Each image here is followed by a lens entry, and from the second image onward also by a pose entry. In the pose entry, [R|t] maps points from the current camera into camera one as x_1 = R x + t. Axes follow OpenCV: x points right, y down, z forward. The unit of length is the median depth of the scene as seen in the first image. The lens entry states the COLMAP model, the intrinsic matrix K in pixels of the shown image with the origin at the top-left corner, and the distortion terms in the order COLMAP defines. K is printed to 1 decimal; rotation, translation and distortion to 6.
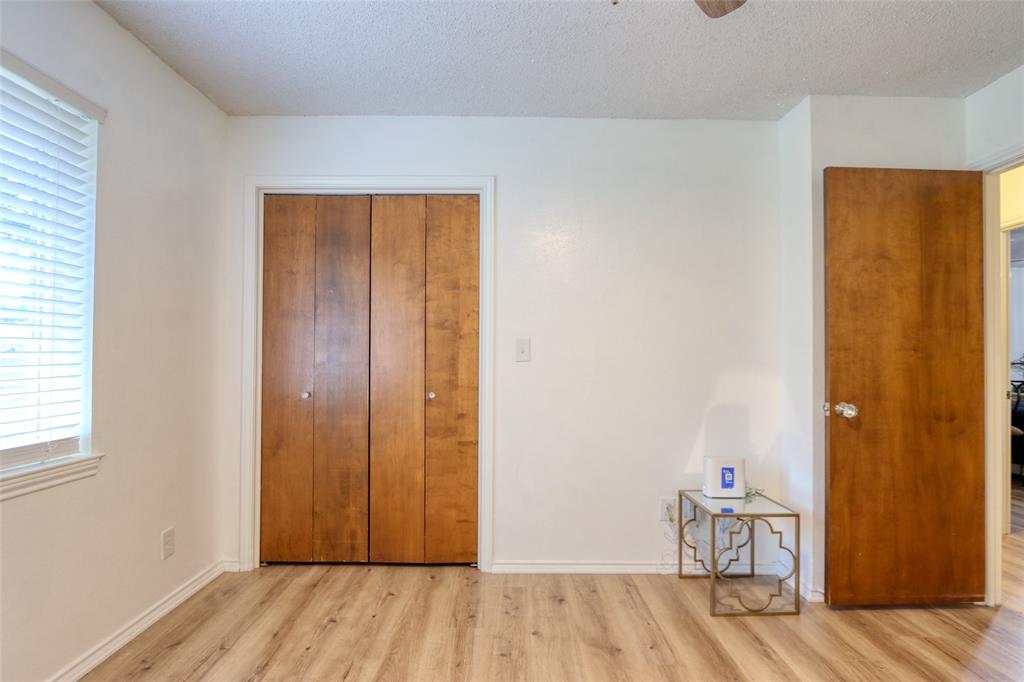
lens RADIAL K [[508.4, 0, 513.4], [0, 508.4, 347.8], [0, 0, 1]] dist [-0.009595, -0.000043]
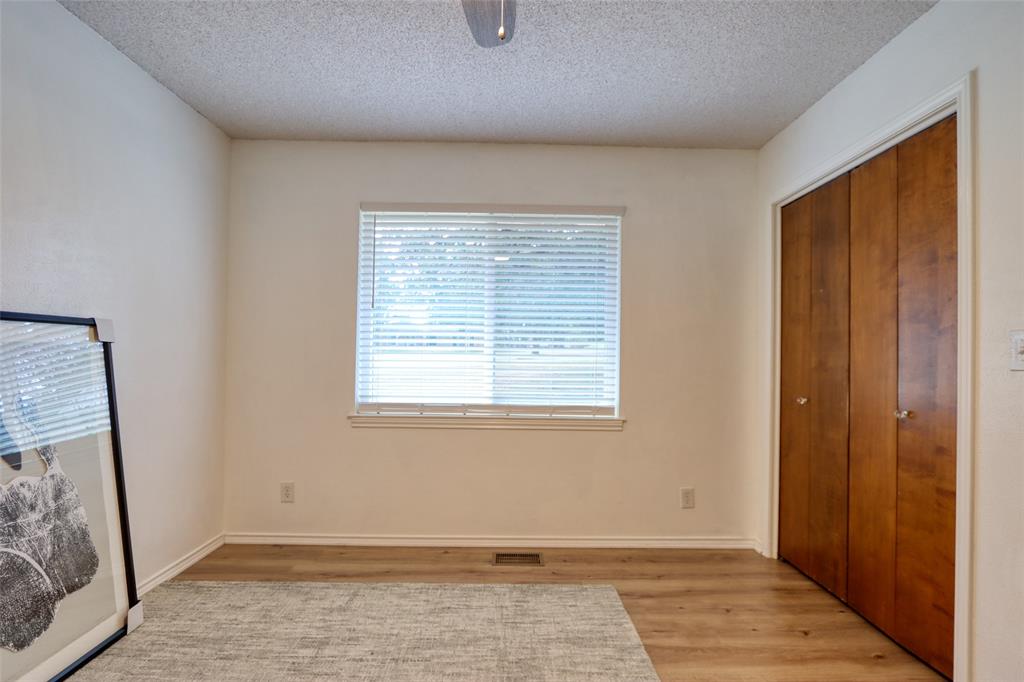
lens RADIAL K [[508.4, 0, 516.2], [0, 508.4, 345.7], [0, 0, 1]] dist [-0.009595, -0.000043]
pose [[0.017690, -0.027255, -0.999472, 0.560025], [0.000680, 0.999628, -0.027248, 0.014127], [0.999843, -0.000197, 0.017702, 0.432059]]
